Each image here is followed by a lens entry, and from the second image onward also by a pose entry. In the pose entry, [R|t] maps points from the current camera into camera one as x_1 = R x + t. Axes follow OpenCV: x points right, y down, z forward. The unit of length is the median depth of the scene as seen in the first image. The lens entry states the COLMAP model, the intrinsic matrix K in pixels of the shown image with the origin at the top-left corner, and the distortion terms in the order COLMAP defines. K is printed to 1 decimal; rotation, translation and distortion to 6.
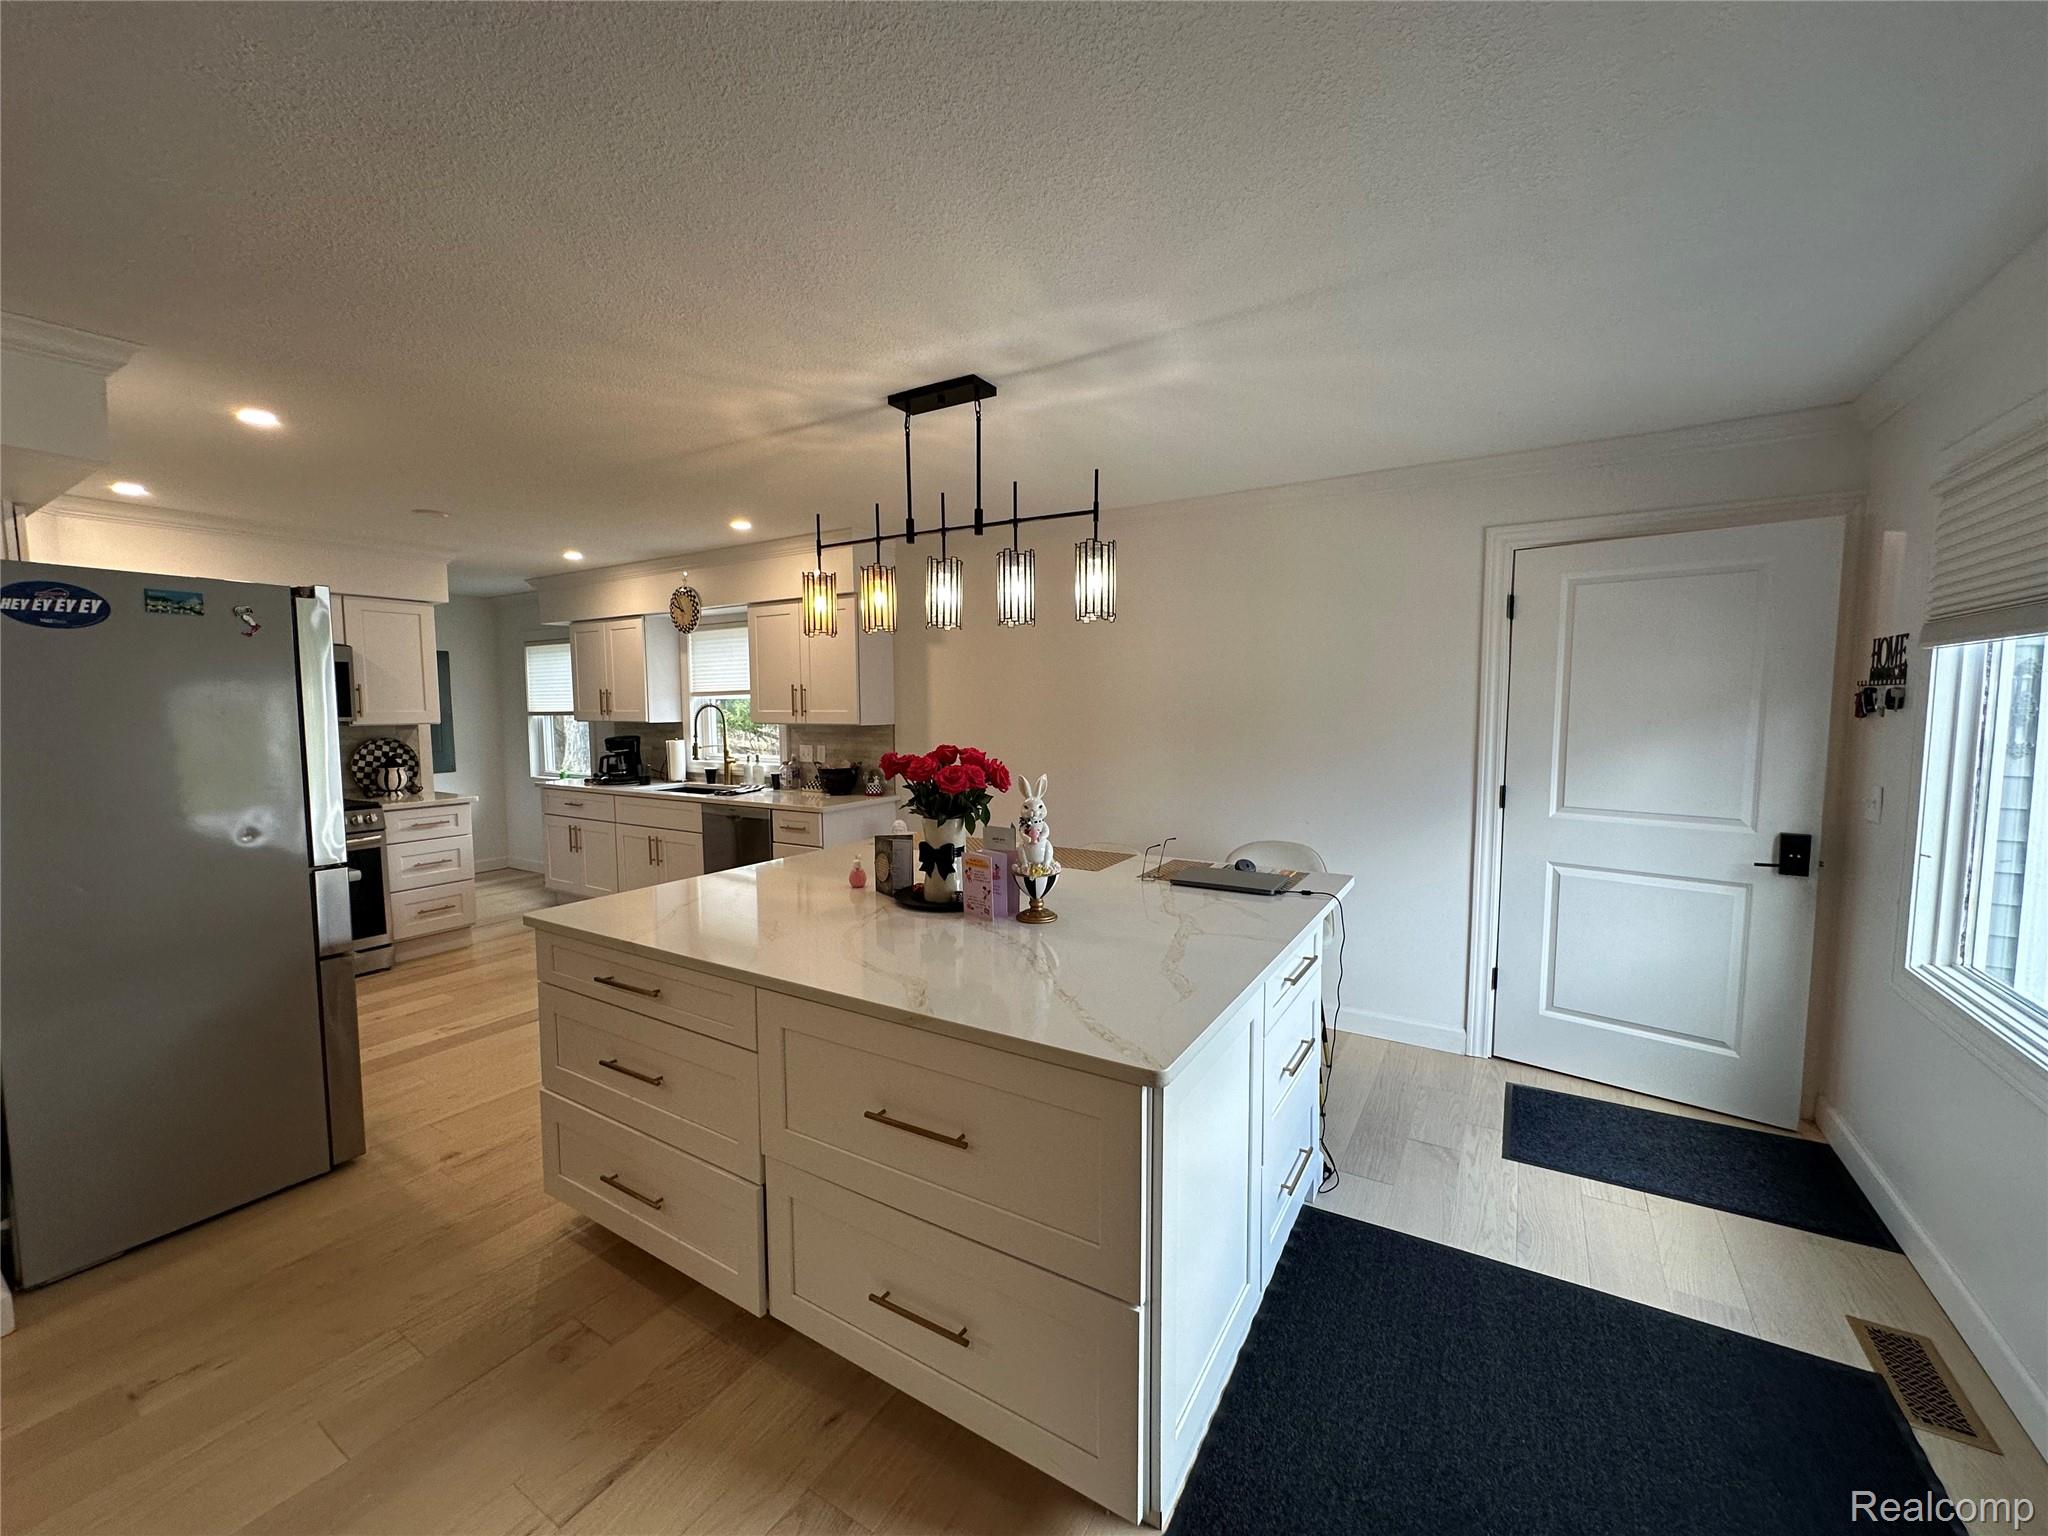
lens RADIAL K [[816.1, 0, 1023.8], [0, 816.1, 764.9], [0, 0, 1]] dist [-0.001584, -0.000118]
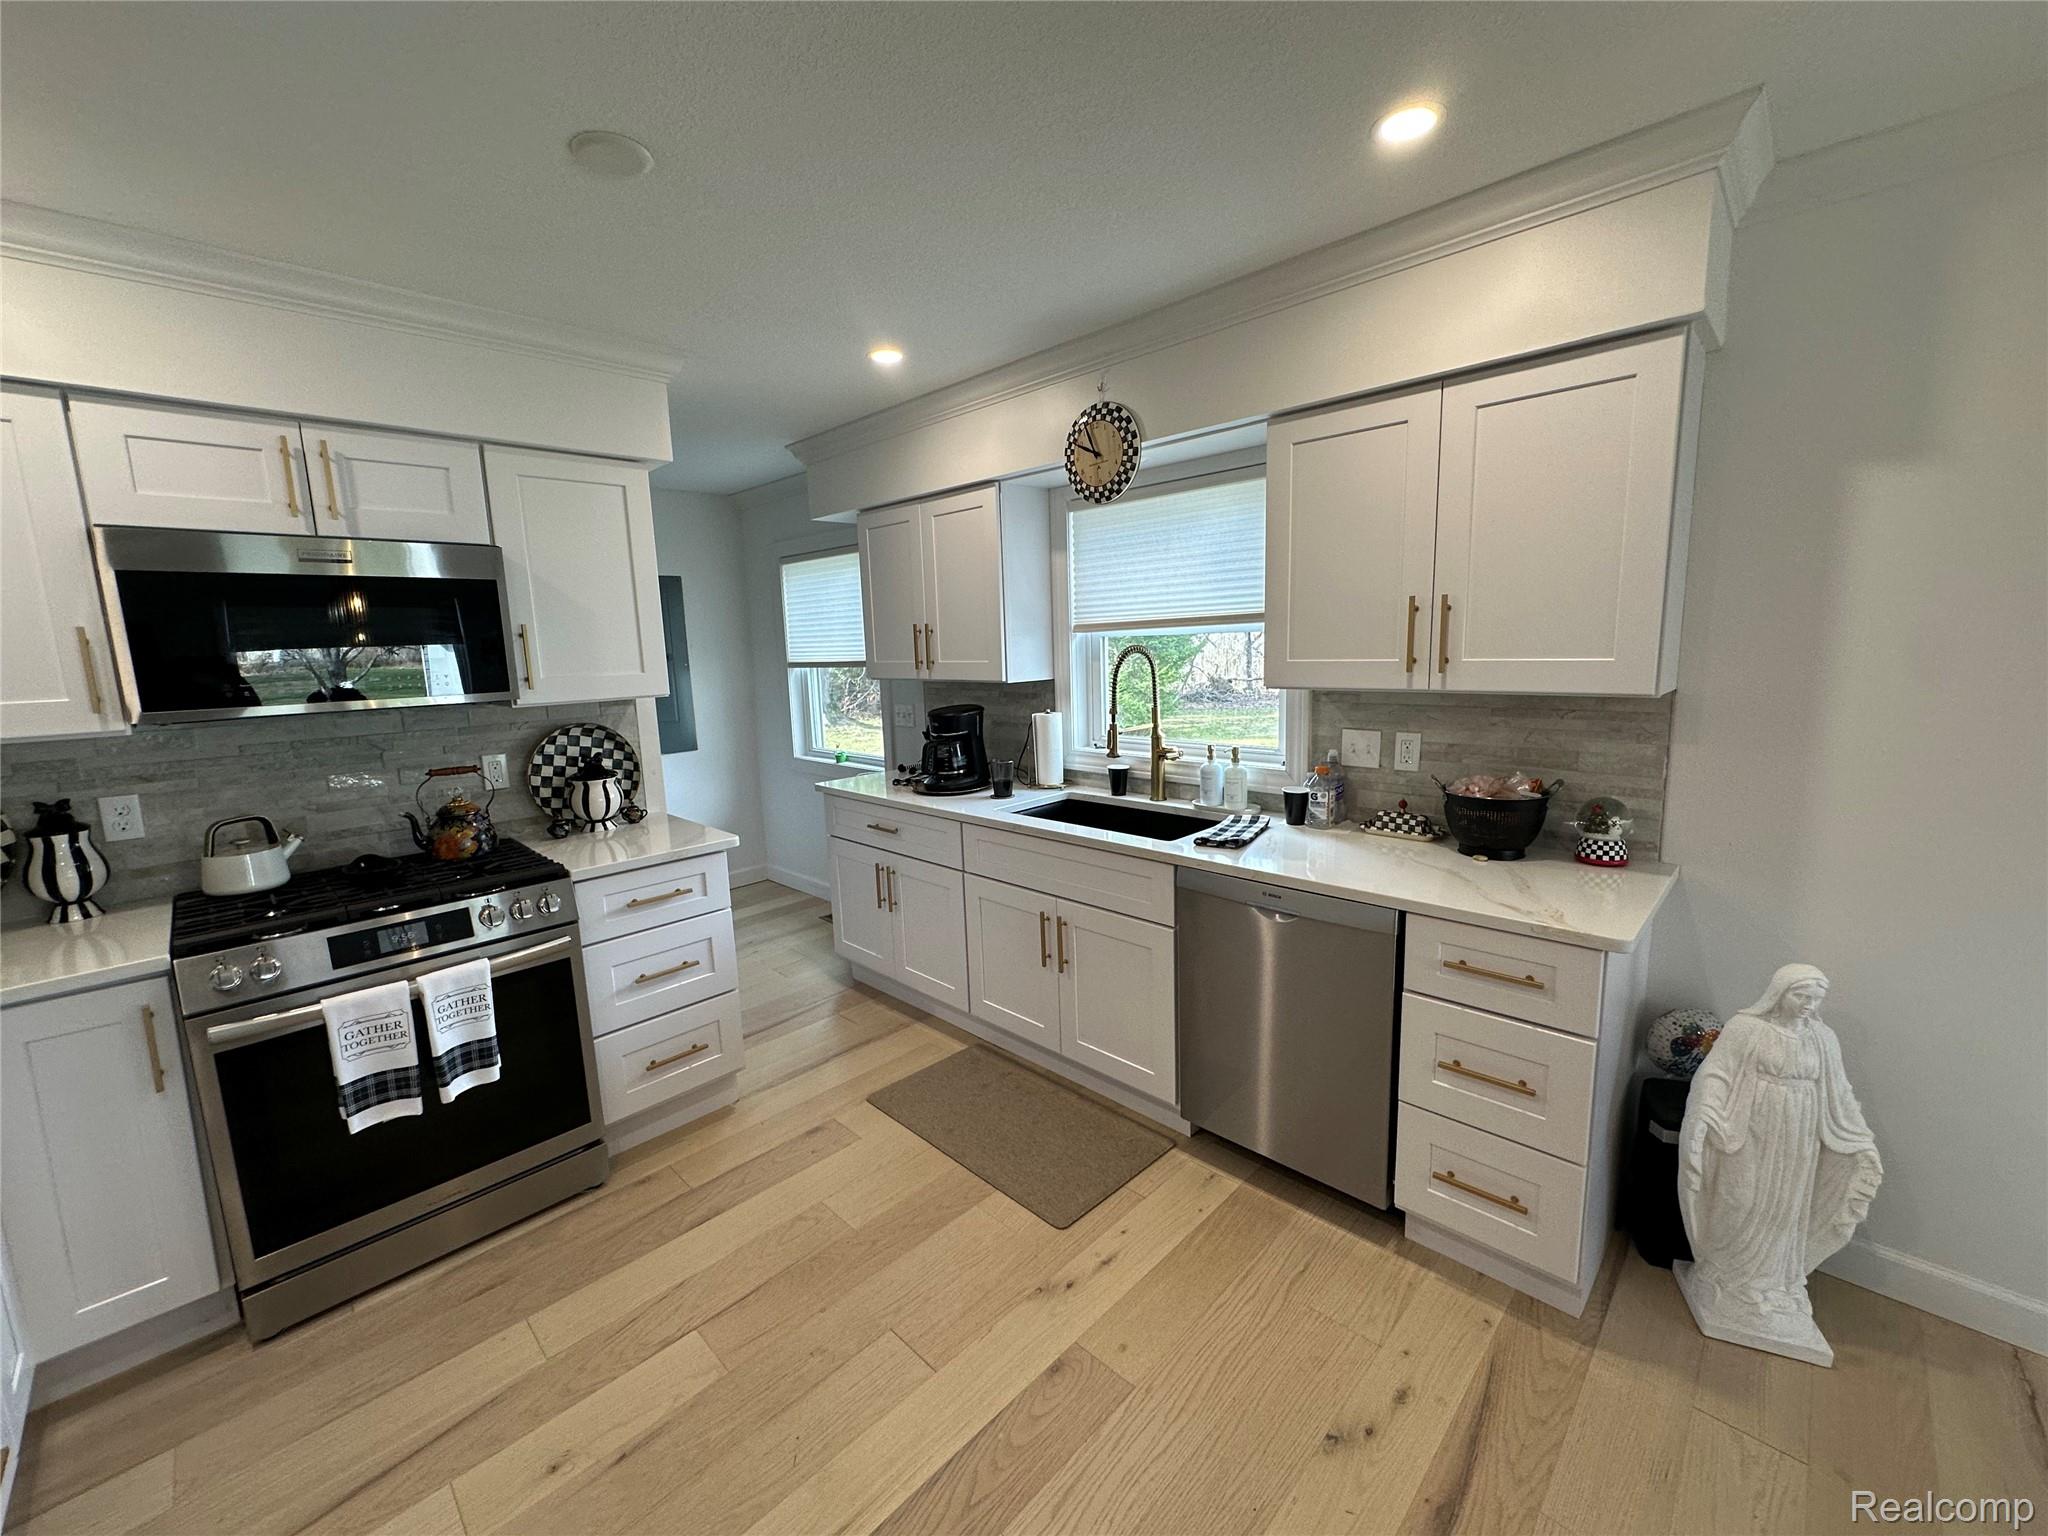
lens RADIAL K [[816.1, 0, 1023.8], [0, 816.1, 764.9], [0, 0, 1]] dist [-0.001584, -0.000118]
pose [[0.974324, 0.009761, -0.224937, -0.359769], [0.008822, 0.996637, 0.081462, -0.045953], [0.224976, -0.081355, 0.970962, 0.516592]]
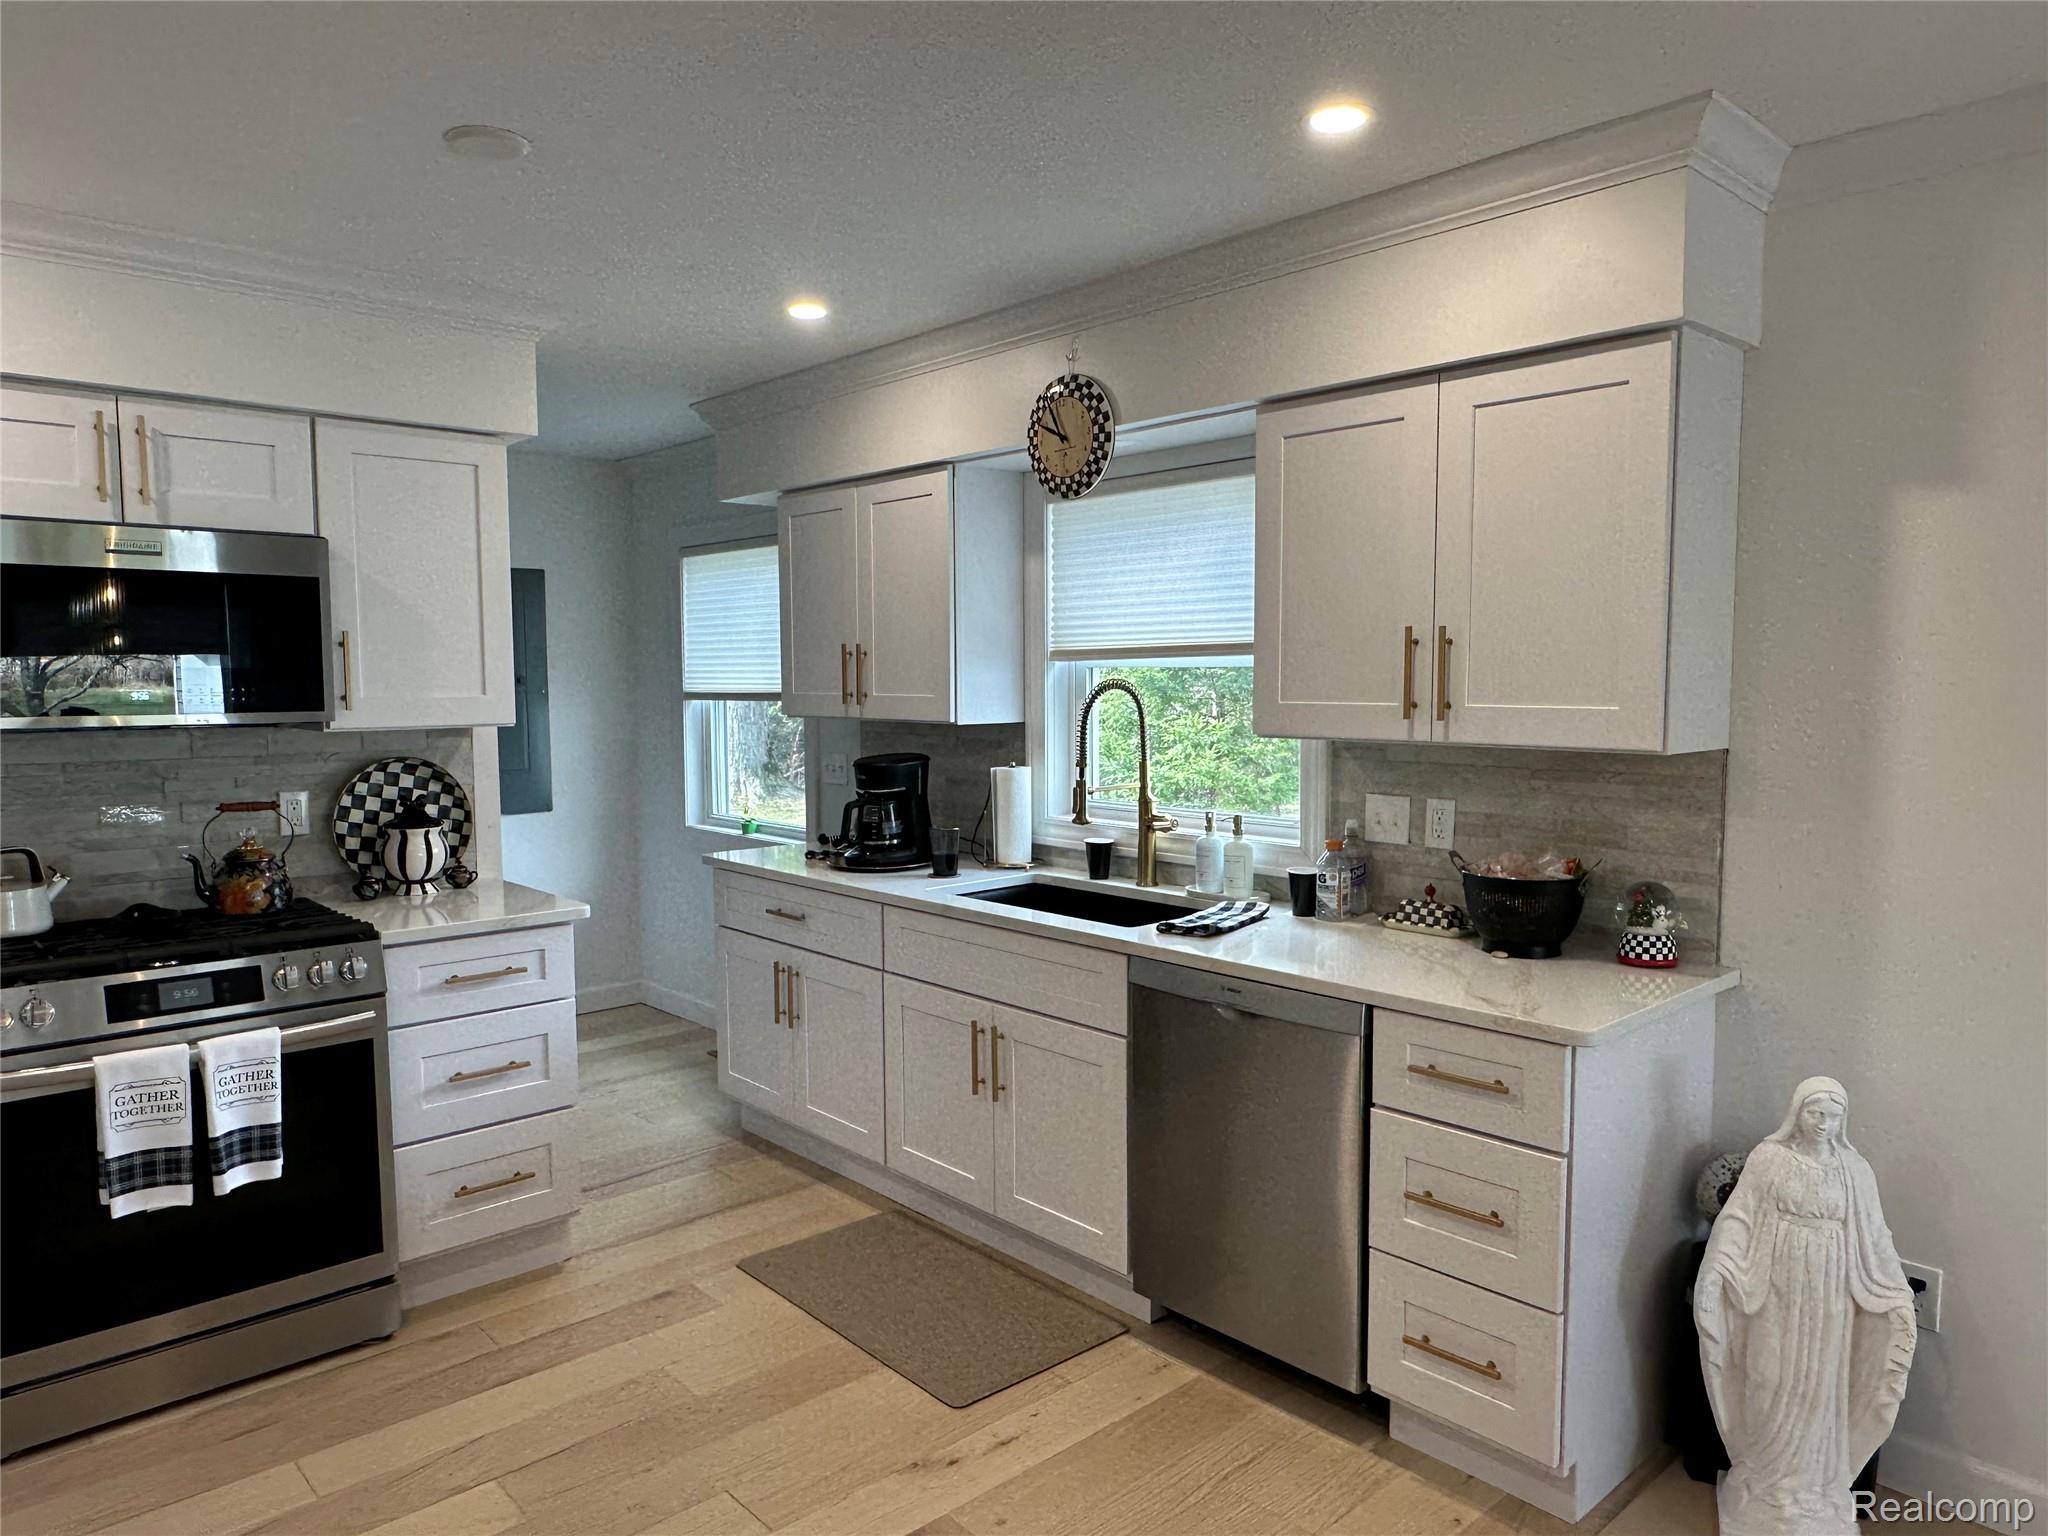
lens RADIAL K [[1335.4, 0, 1022.3], [0, 1335.4, 775.9], [0, 0, 1]] dist [-0.000457, -0.002949]
pose [[0.961519, 0.024281, -0.273663, -0.268362], [-0.023355, 0.999705, 0.006640, -0.034480], [0.273743, 0.000007, 0.961803, 0.399365]]
